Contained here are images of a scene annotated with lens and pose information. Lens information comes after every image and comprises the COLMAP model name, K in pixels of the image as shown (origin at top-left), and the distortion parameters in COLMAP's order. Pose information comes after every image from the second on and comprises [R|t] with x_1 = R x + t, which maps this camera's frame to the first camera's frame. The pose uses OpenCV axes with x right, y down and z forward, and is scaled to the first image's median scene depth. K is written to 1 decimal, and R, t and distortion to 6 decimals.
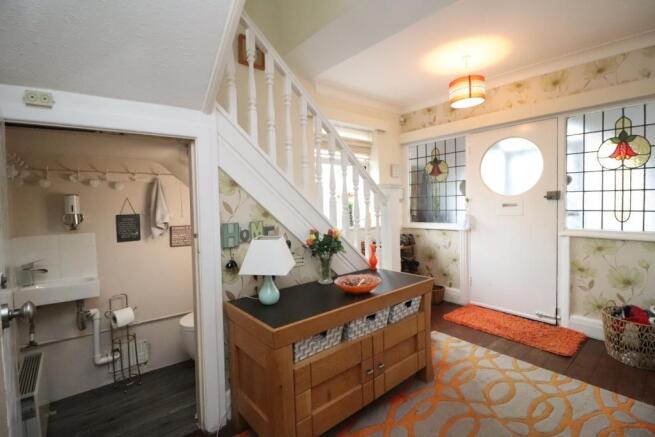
lens RADIAL K [[302.7, 0, 329.4], [0, 302.7, 212.2], [0, 0, 1]] dist [0.000518, -0.015131]
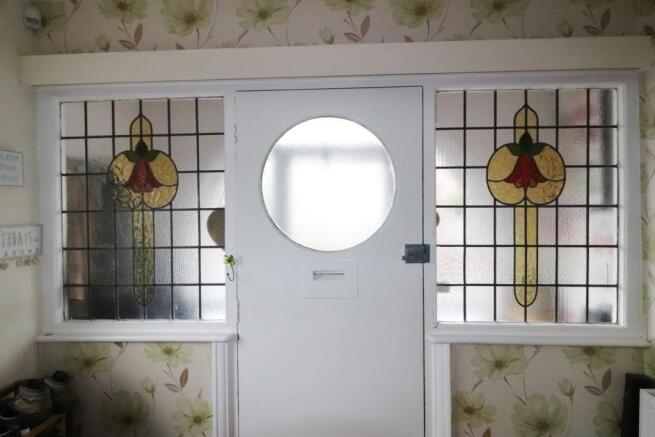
lens RADIAL K [[364.0, 0, 327.5], [0, 364.0, 218.5], [0, 0, 1]] dist [0.002862, -0.000381]
pose [[0.684568, 0.001703, 0.728947, 0.196005], [0.016191, 0.999715, -0.017541, -0.081474], [-0.728769, 0.023811, 0.684345, 0.572760]]
